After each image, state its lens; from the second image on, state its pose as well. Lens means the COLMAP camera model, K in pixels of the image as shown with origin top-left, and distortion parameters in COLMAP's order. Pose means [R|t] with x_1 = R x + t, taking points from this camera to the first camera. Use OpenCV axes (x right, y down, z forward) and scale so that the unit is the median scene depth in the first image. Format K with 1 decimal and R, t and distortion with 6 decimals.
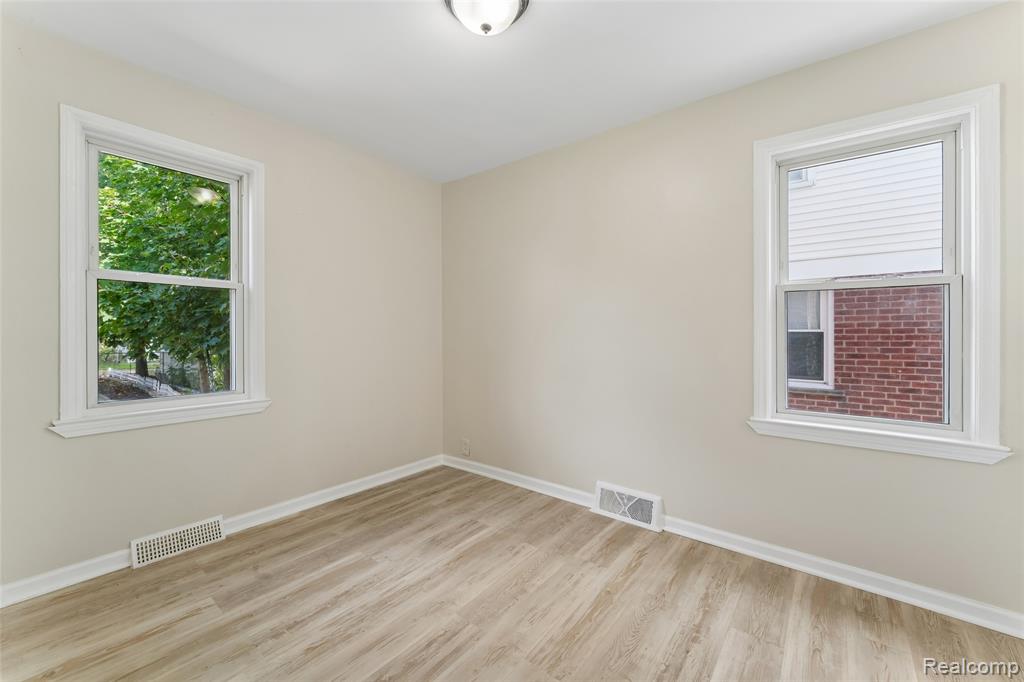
lens RADIAL K [[415.4, 0, 510.9], [0, 415.4, 337.1], [0, 0, 1]] dist [-0.000699, -0.000009]
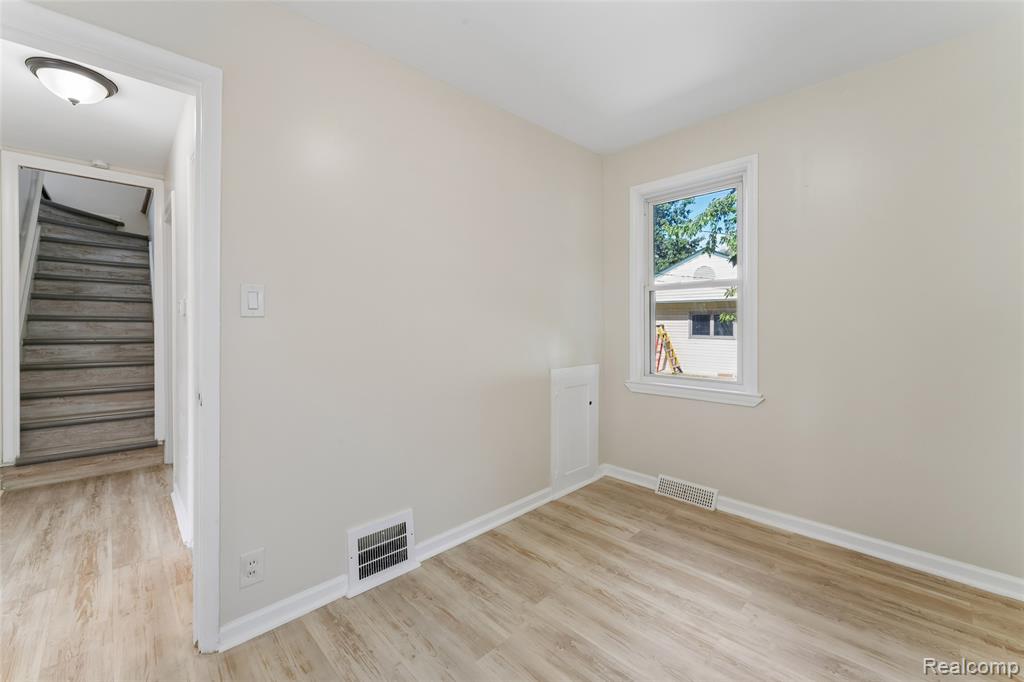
lens RADIAL K [[415.4, 0, 510.9], [0, 415.4, 337.1], [0, 0, 1]] dist [-0.000699, -0.000009]
pose [[-0.133121, 0.024185, -0.990805, 0.515503], [-0.007223, 0.999652, 0.025372, -0.009696], [0.991073, 0.010534, -0.132900, 0.636490]]
